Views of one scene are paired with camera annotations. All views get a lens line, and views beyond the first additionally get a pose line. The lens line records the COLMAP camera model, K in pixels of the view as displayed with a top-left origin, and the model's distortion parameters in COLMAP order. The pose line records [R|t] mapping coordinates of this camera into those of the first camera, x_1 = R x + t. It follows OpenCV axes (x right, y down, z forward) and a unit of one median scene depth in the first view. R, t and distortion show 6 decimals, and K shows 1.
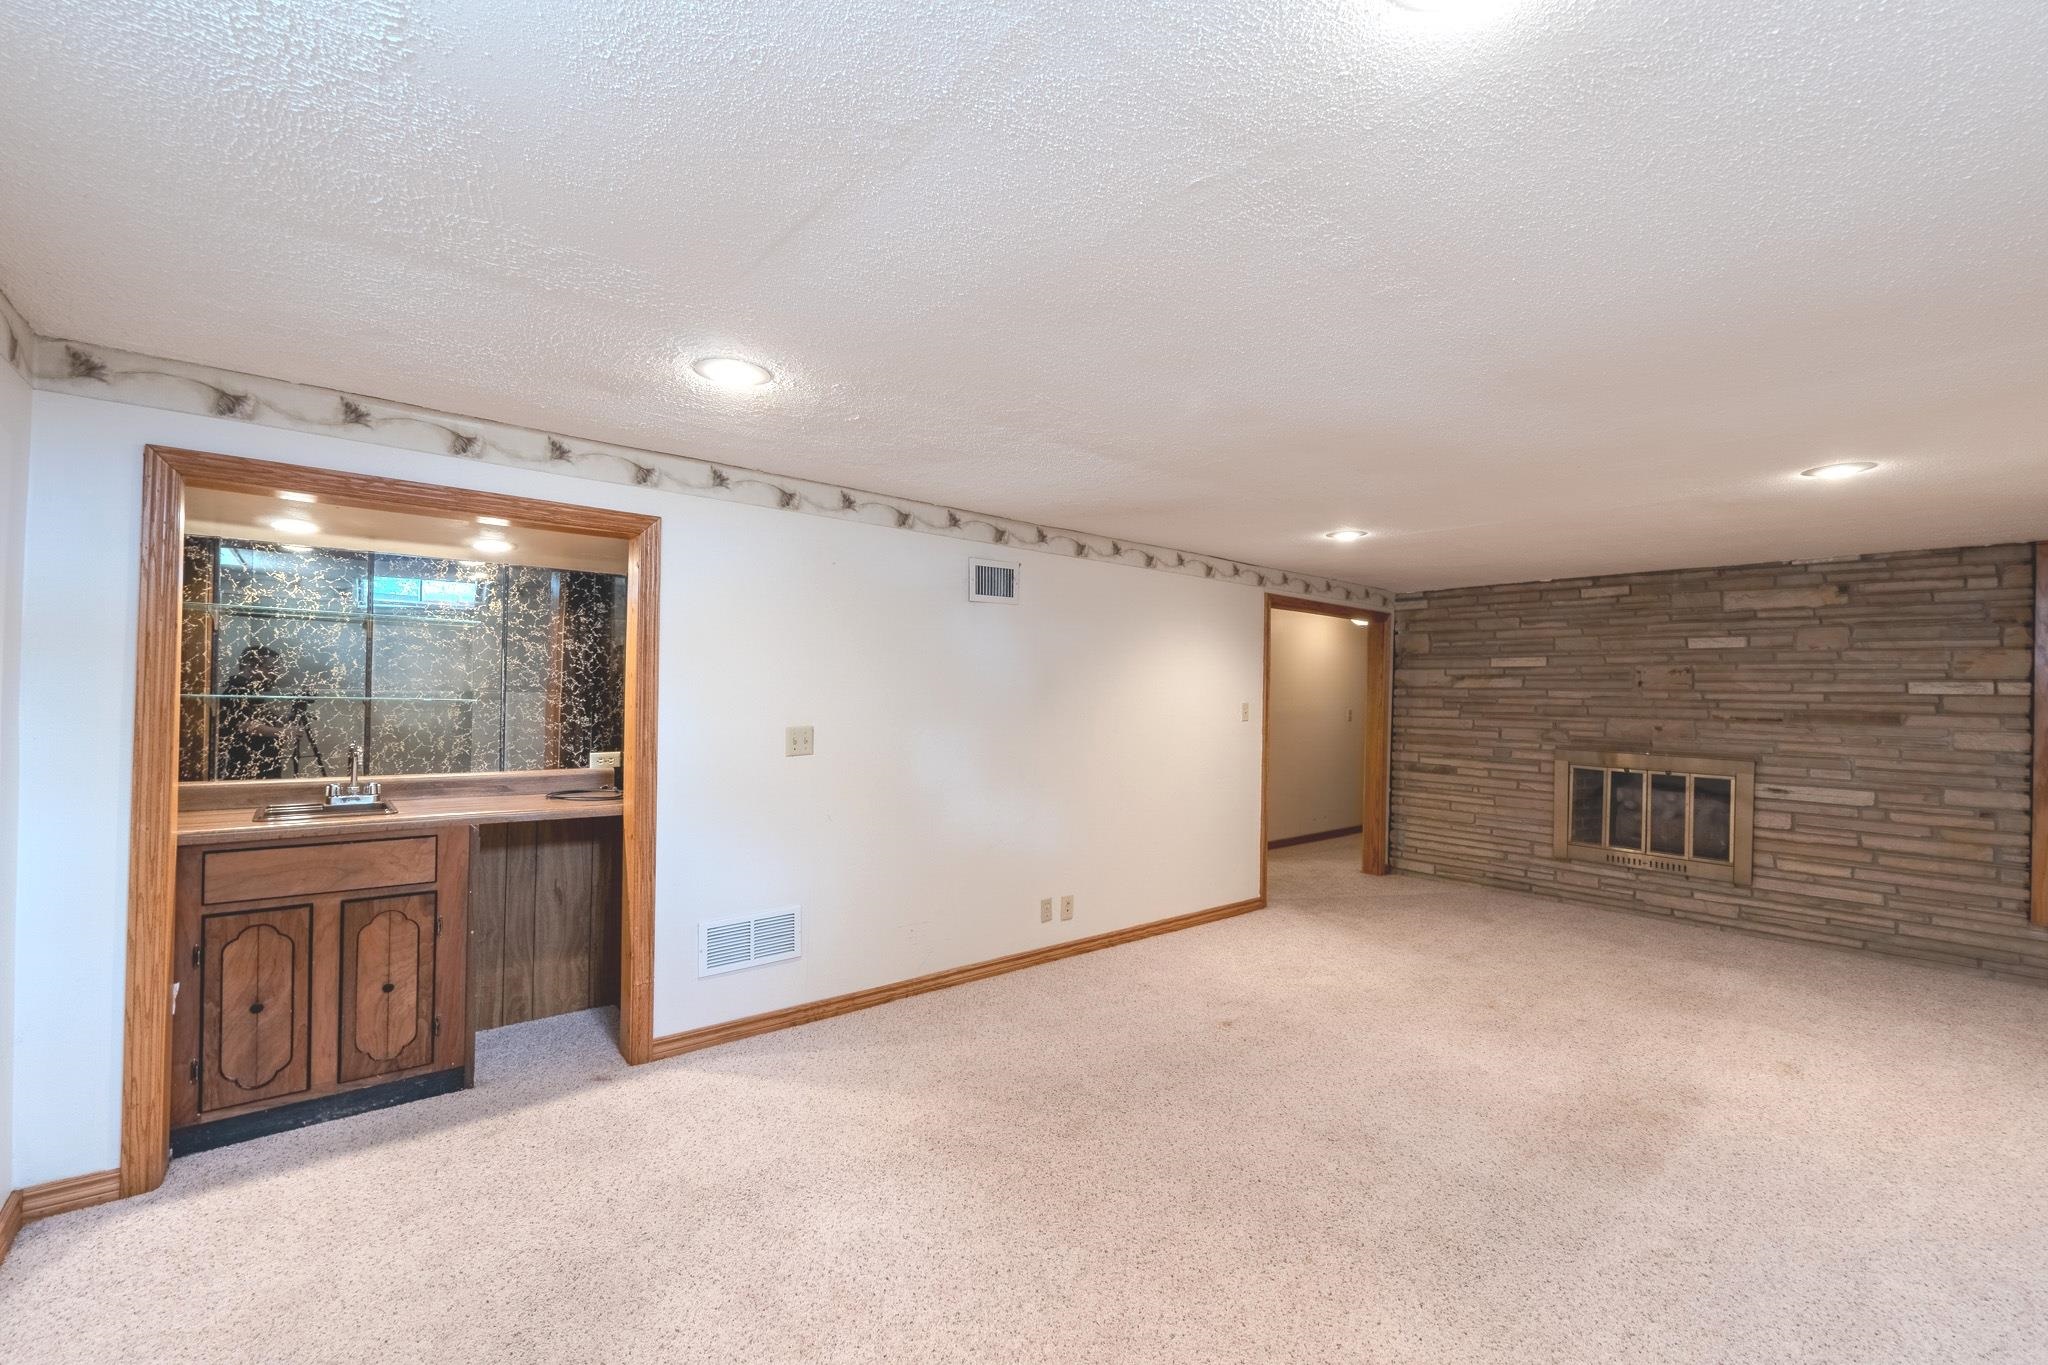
lens RADIAL K [[863.5, 0, 1021.5], [0, 863.5, 686.5], [0, 0, 1]] dist [-0.001922, -0.000489]
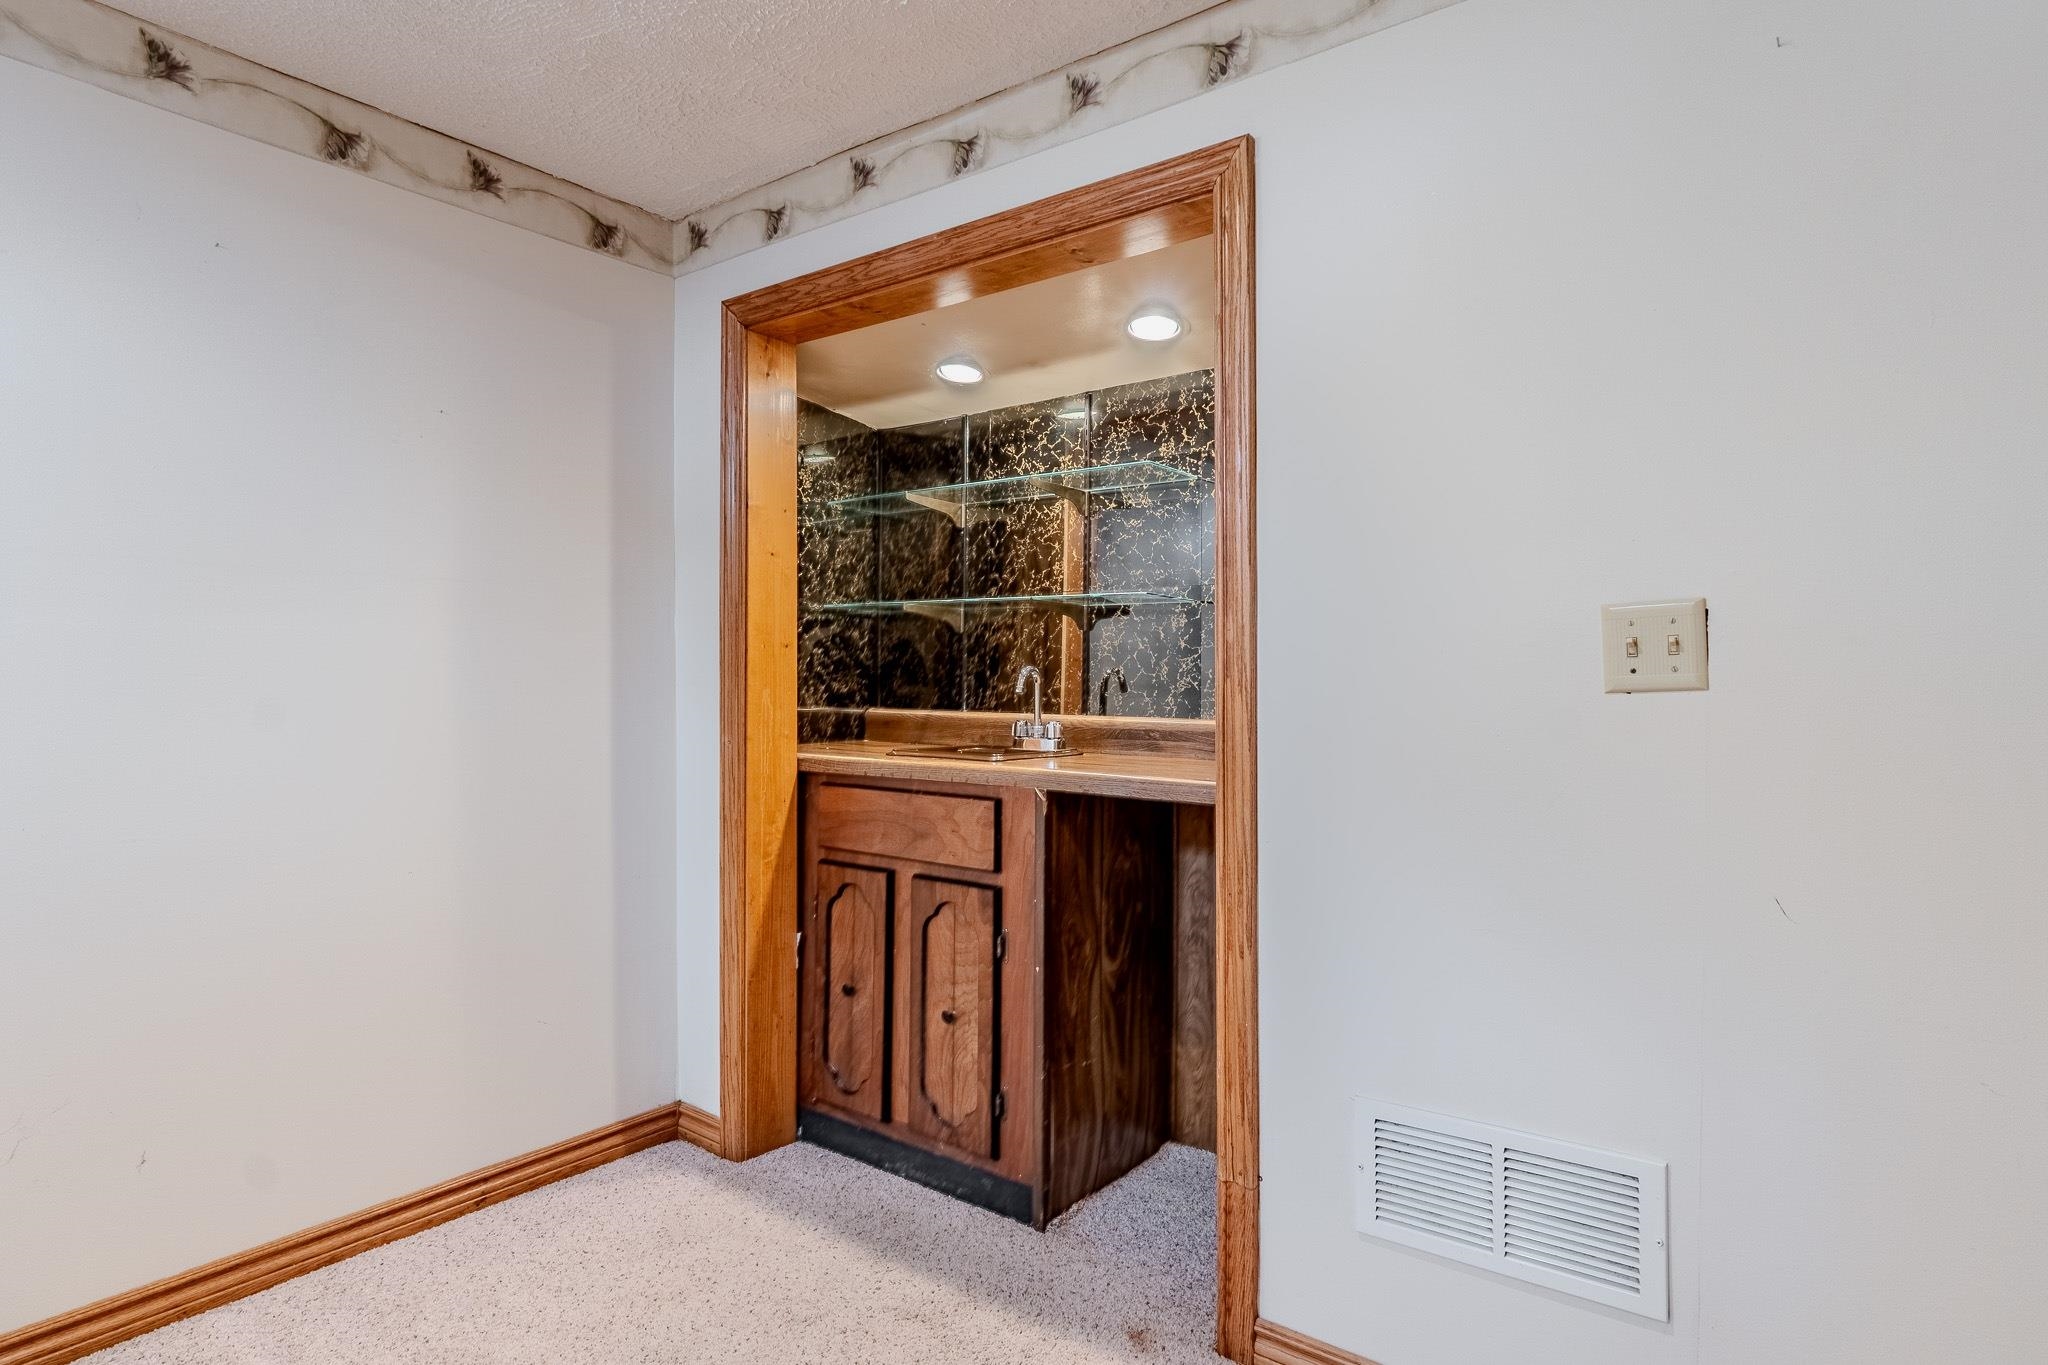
lens RADIAL K [[1118.9, 0, 1020.8], [0, 1118.9, 688.5], [0, 0, 1]] dist [-0.008198, -0.000497]
pose [[0.210326, -0.009379, -0.977586, 0.118995], [0.009181, 0.999929, -0.007618, 0.096446], [0.977588, -0.007373, 0.210397, 0.829580]]
